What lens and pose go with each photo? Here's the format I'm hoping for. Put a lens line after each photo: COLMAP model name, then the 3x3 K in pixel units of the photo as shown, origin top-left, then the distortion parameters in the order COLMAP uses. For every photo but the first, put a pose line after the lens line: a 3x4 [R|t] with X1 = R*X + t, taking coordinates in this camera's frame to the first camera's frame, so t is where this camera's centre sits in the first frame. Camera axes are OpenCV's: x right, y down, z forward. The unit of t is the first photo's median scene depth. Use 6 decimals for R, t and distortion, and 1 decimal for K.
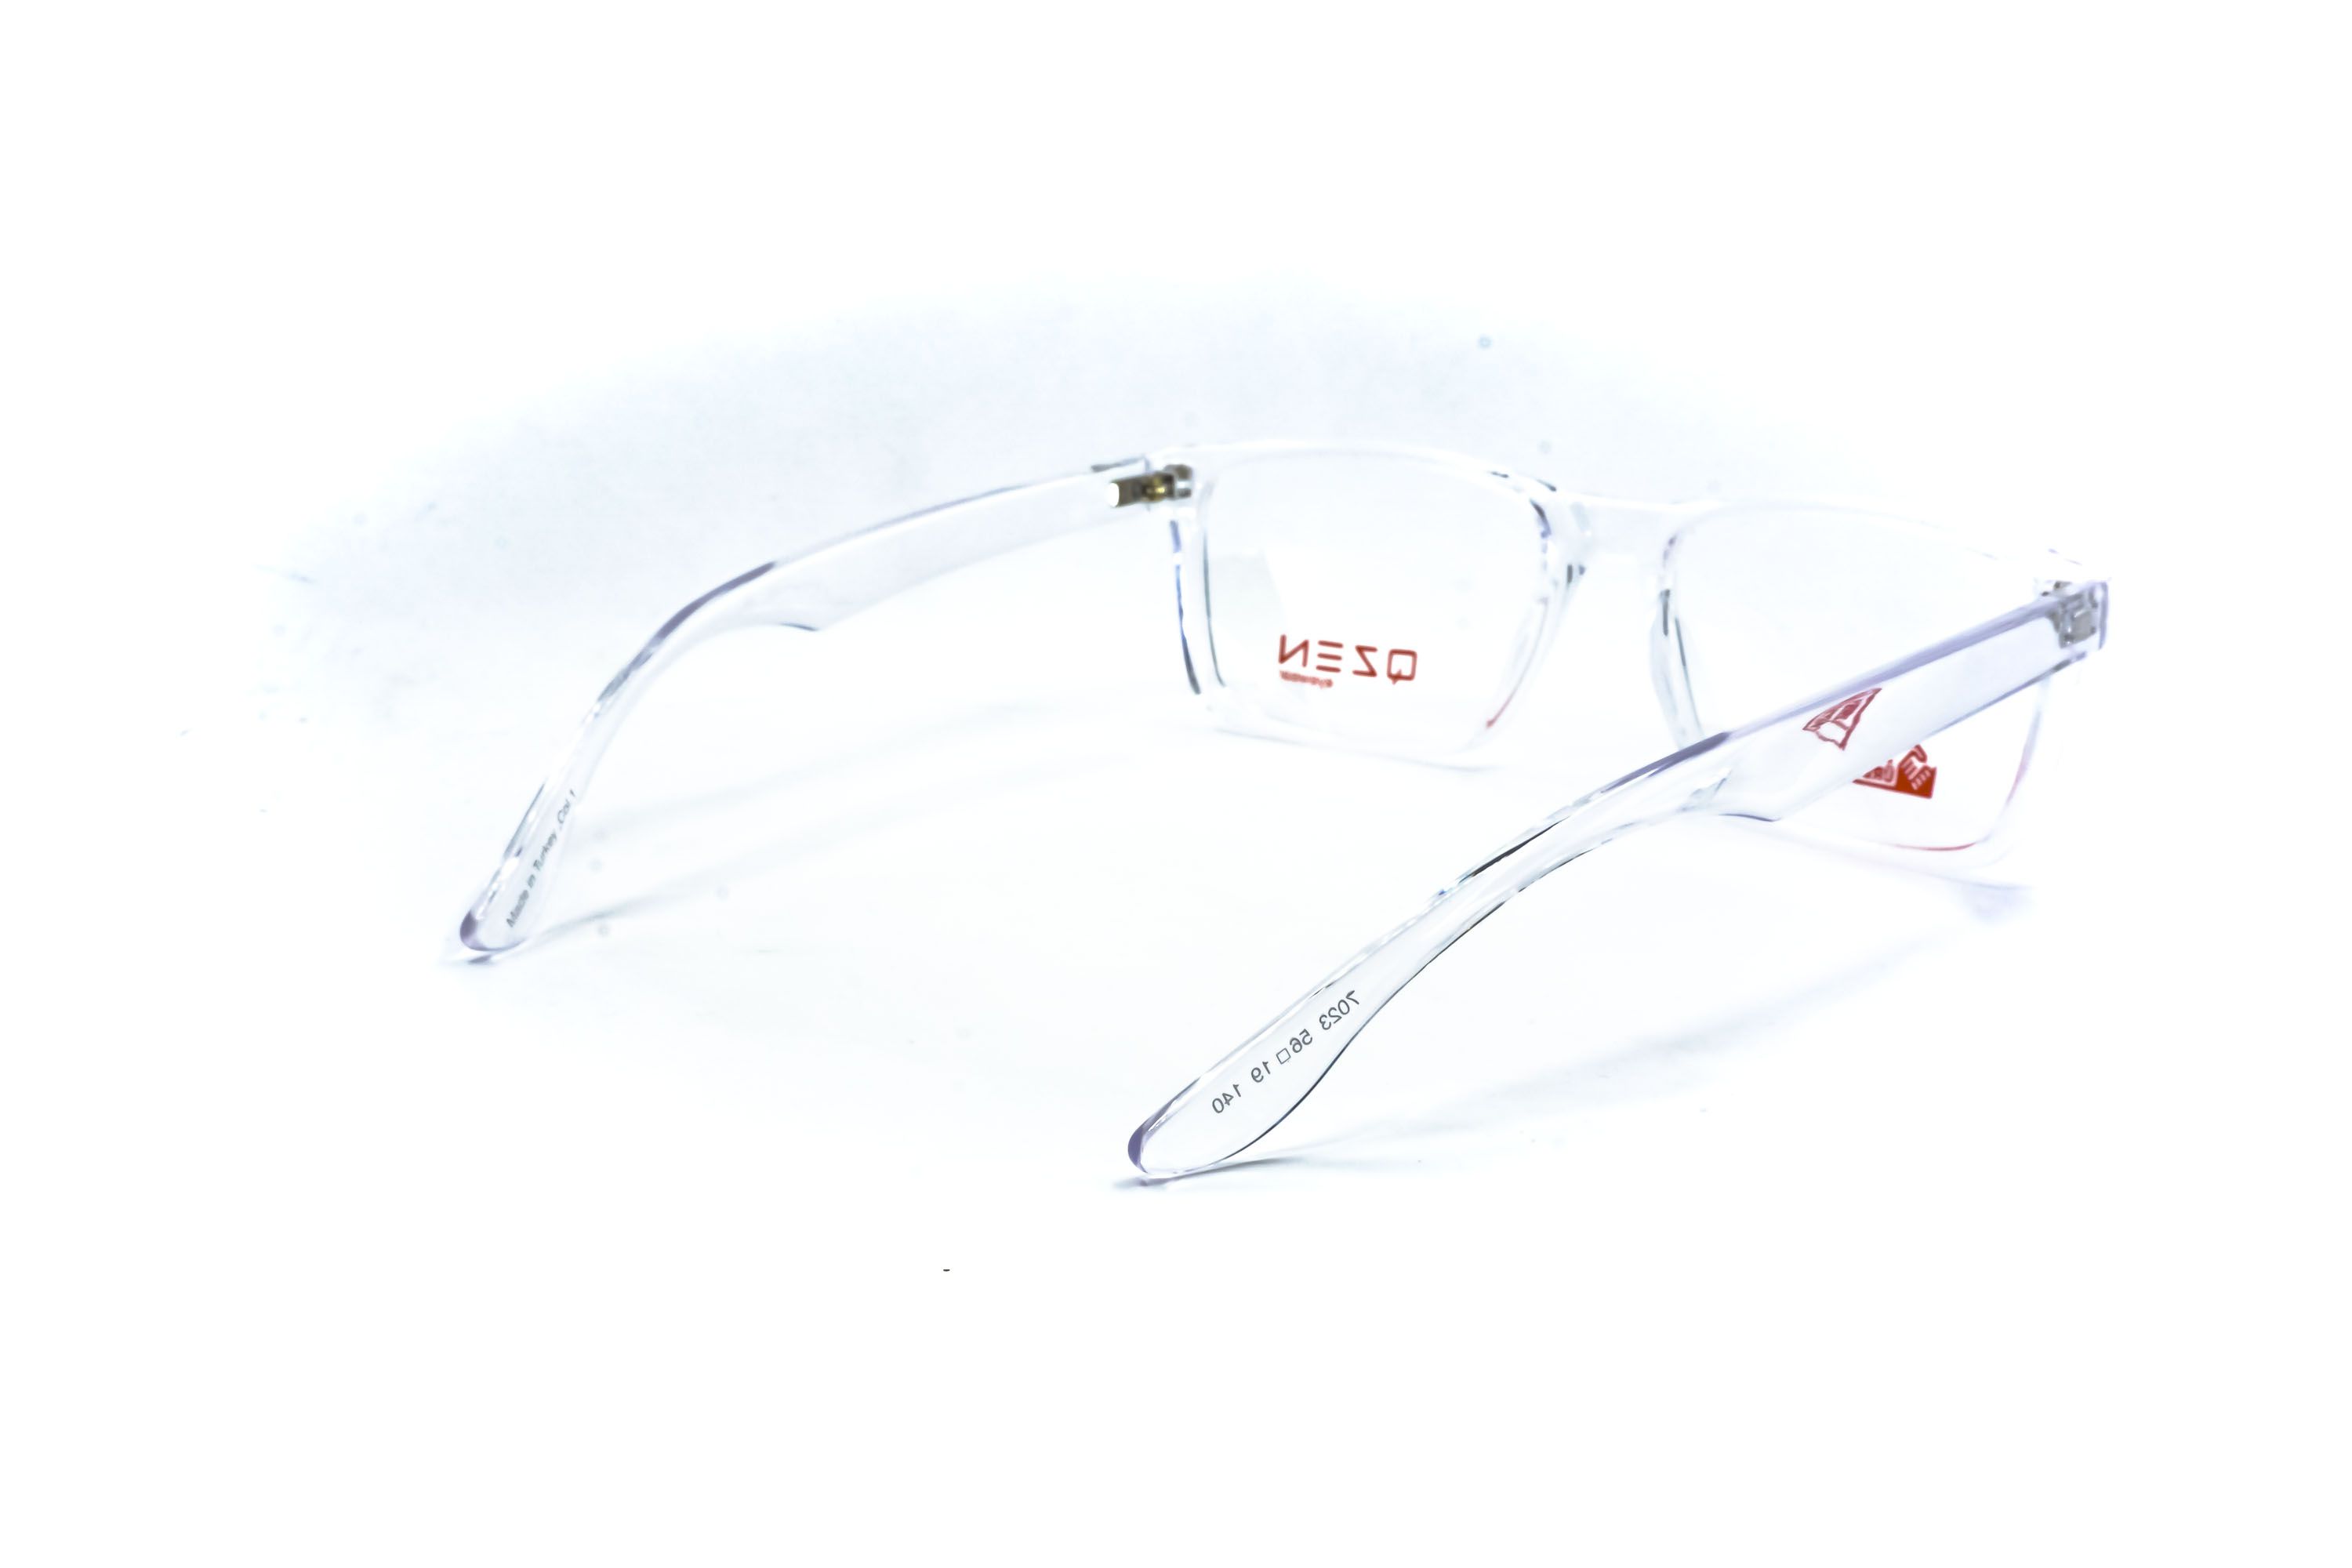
lens RADIAL K [[2944.7, 0, 1199.3], [0, 2944.7, 788.6], [0, 0, 1]] dist [0.013002, 0.000000]
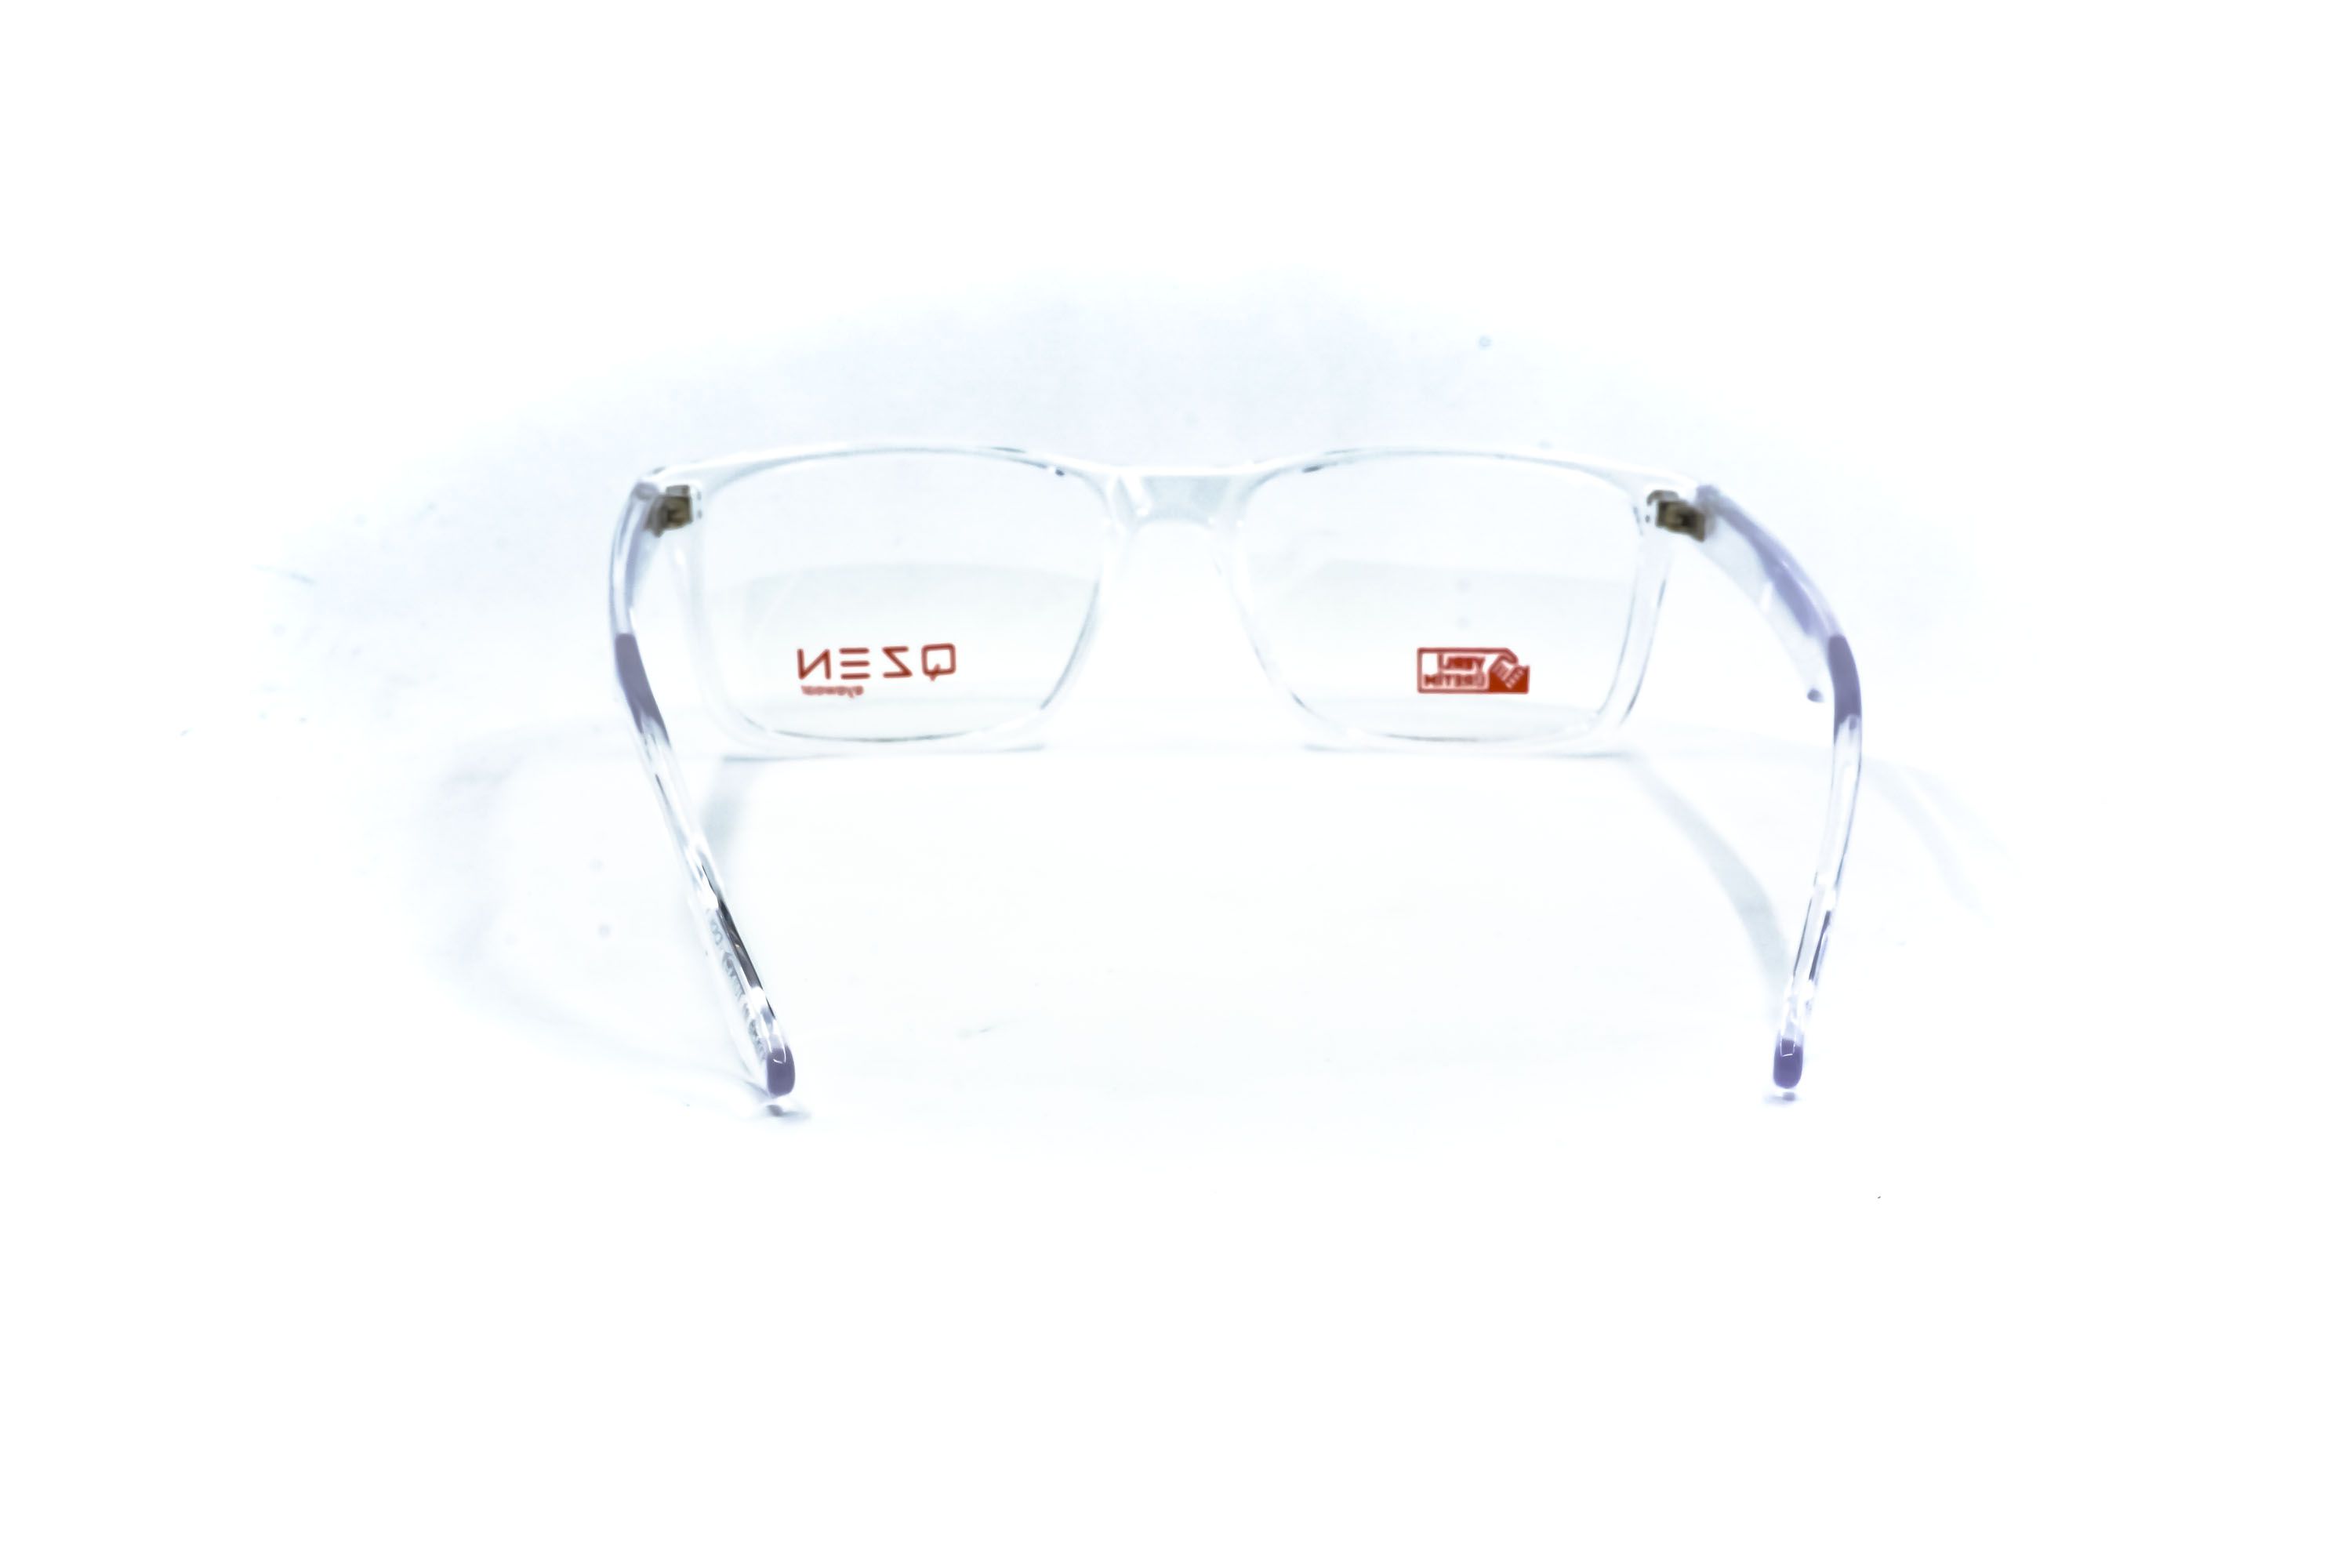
lens RADIAL K [[2944.7, 0, 1156.2], [0, 2944.7, 790.0], [0, 0, 1]] dist [0.013002, 0.000000]
pose [[0.714363, -0.173555, 0.677911, -0.557710], [0.166410, 0.983098, 0.076330, -0.061982], [-0.679701, 0.058284, 0.731170, 0.221838]]
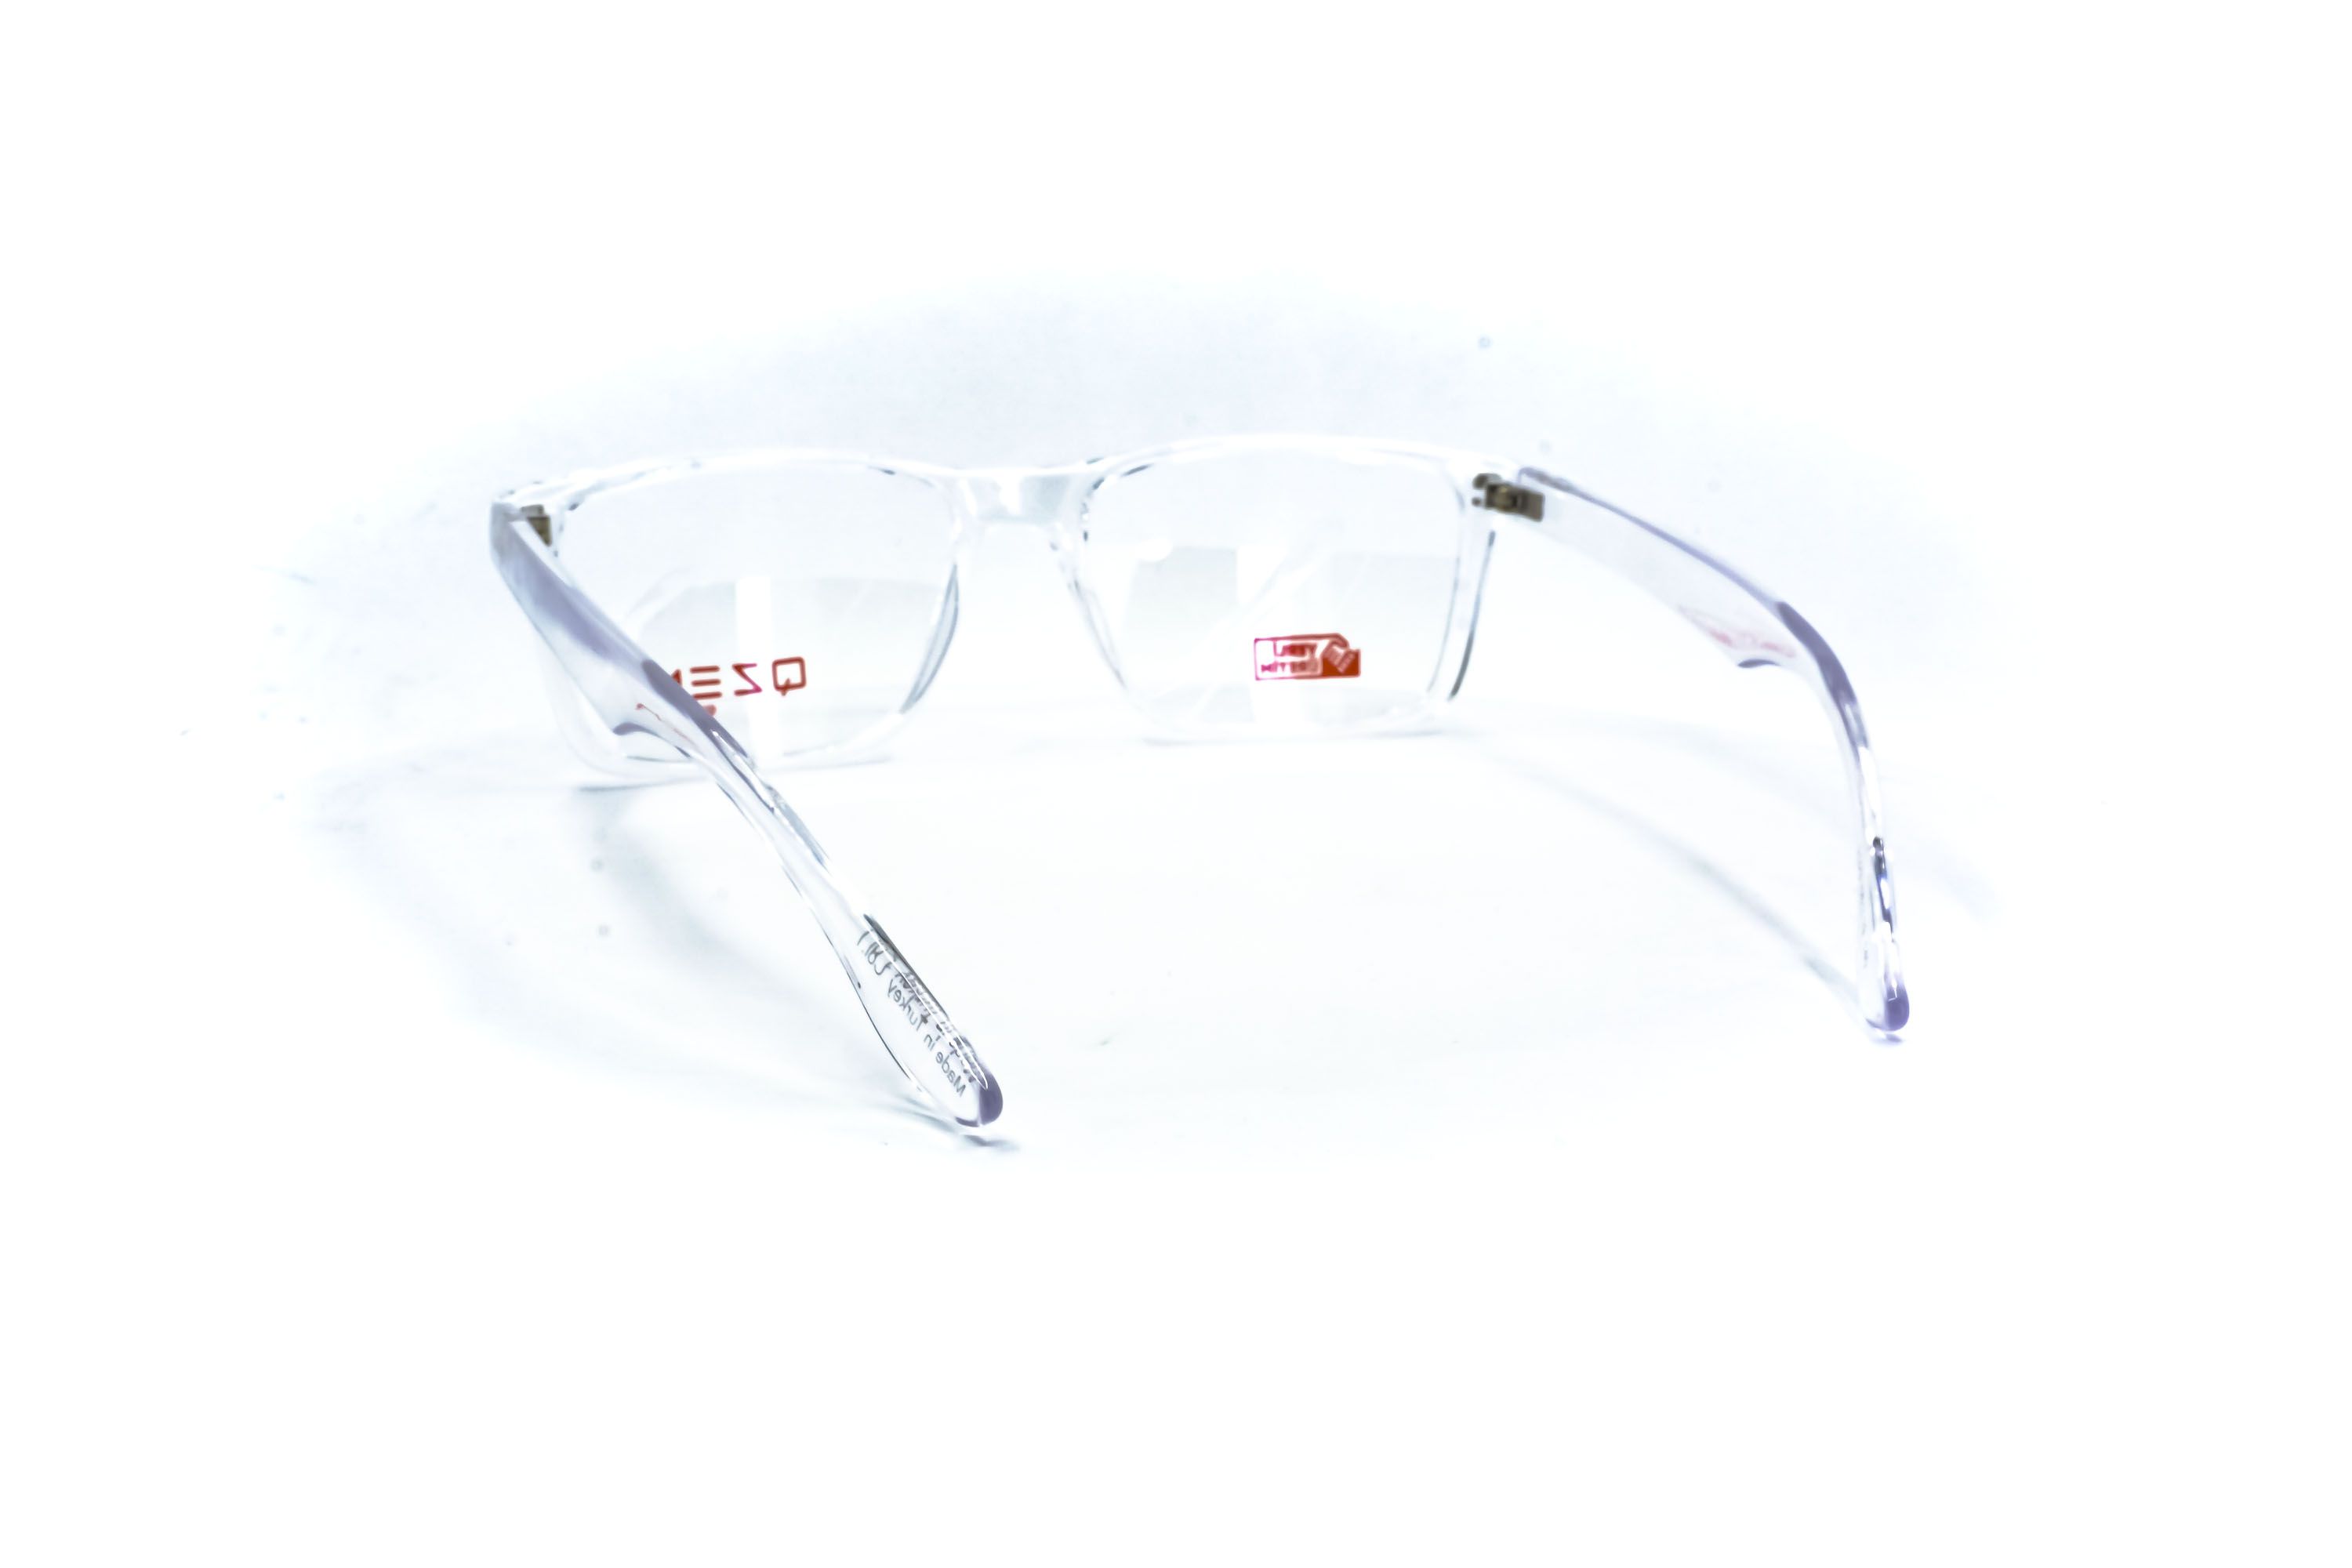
lens RADIAL K [[2944.7, 0, 1179.2], [0, 2944.7, 765.6], [0, 0, 1]] dist [0.013002, 0.000000]
pose [[0.497030, -0.207504, 0.842557, -0.683935], [0.202127, 0.971963, 0.120138, -0.102287], [-0.843864, 0.110591, 0.525037, 0.383752]]
